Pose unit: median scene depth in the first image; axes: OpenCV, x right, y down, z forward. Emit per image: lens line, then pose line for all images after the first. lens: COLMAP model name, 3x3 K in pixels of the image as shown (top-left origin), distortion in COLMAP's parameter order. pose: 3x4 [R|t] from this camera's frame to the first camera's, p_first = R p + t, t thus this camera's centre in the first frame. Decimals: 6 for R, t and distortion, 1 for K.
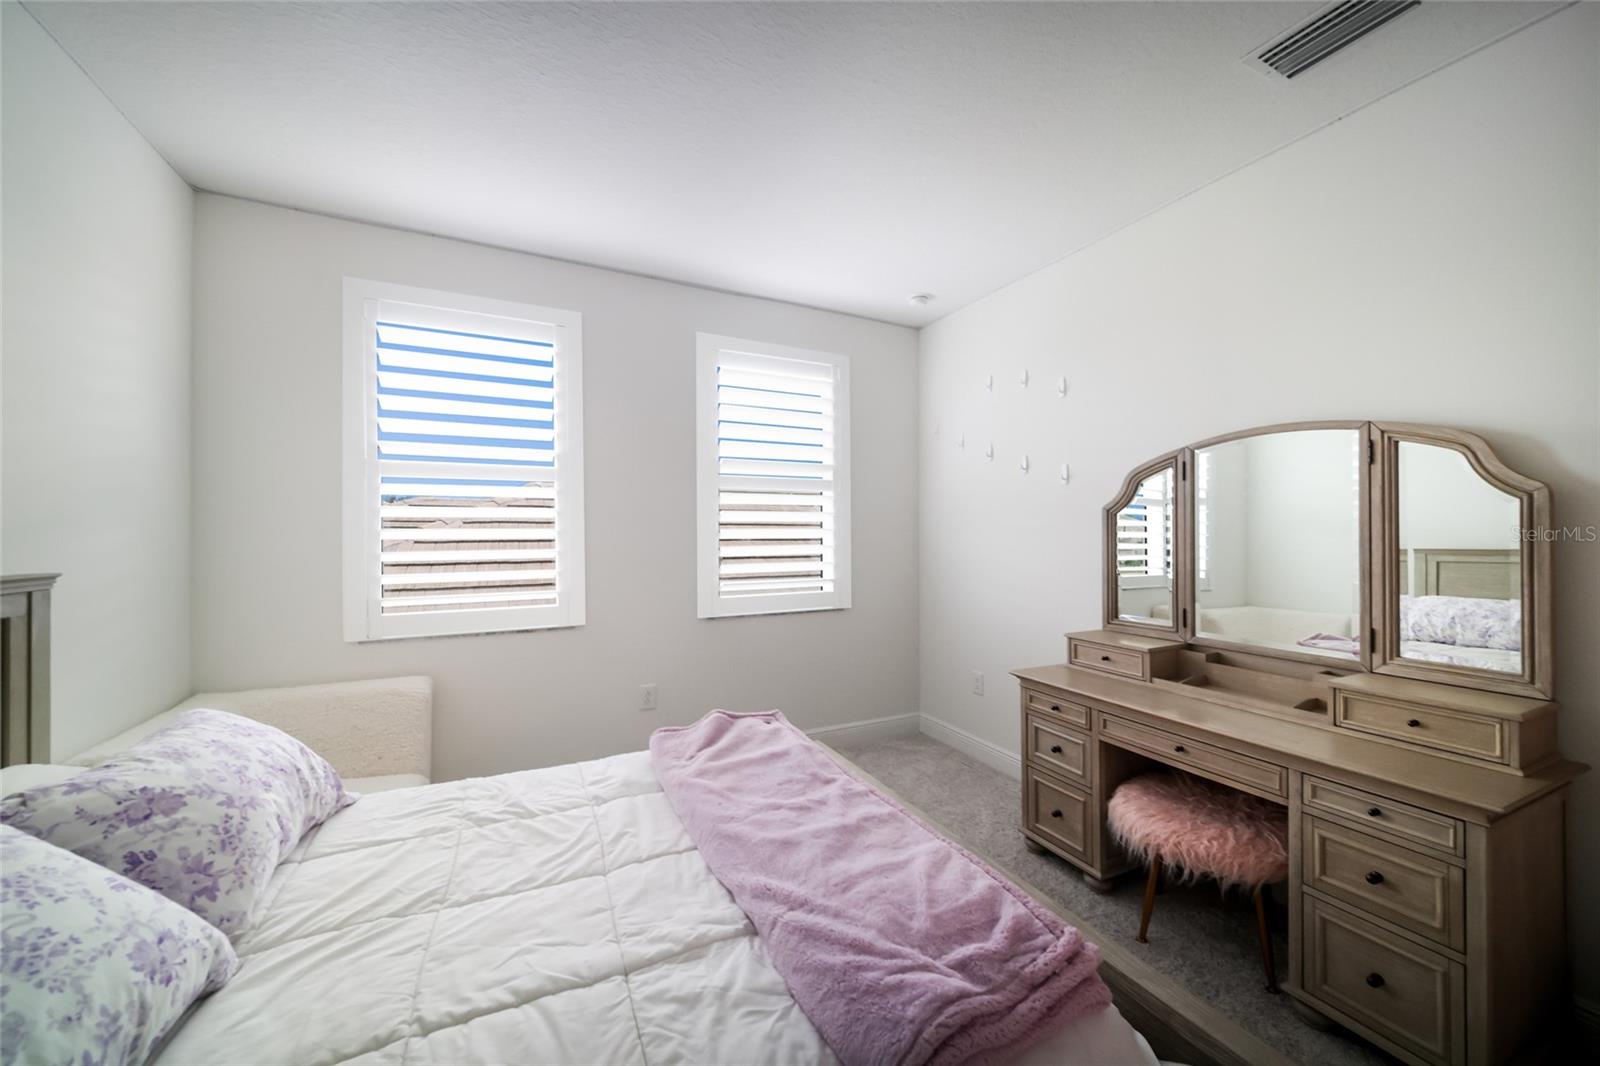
lens RADIAL K [[574.7, 0, 807.2], [0, 574.7, 535.1], [0, 0, 1]] dist [0.000654, 0.000133]
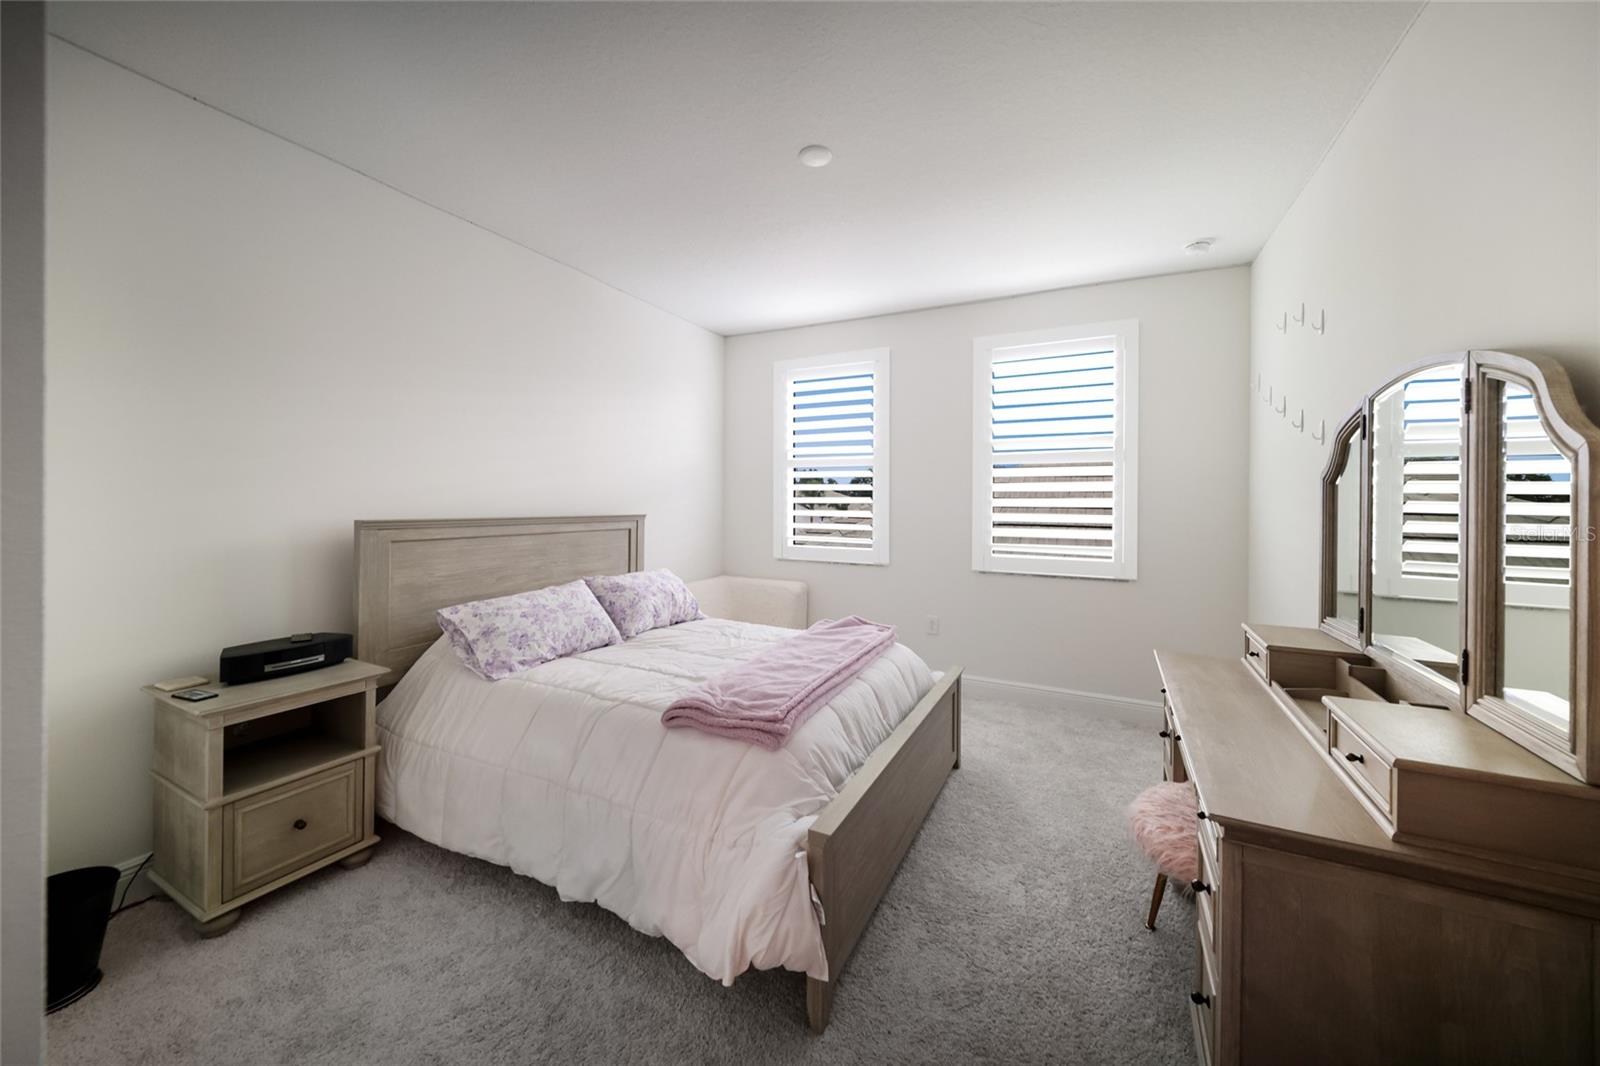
lens RADIAL K [[529.1, 0, 810.4], [0, 529.1, 511.8], [0, 0, 1]] dist [0.030545, -0.020831]
pose [[0.641279, 0.024918, -0.766903, 0.648659], [-0.010832, 0.999667, 0.023424, -0.007548], [0.767231, -0.006714, 0.641336, -0.012930]]
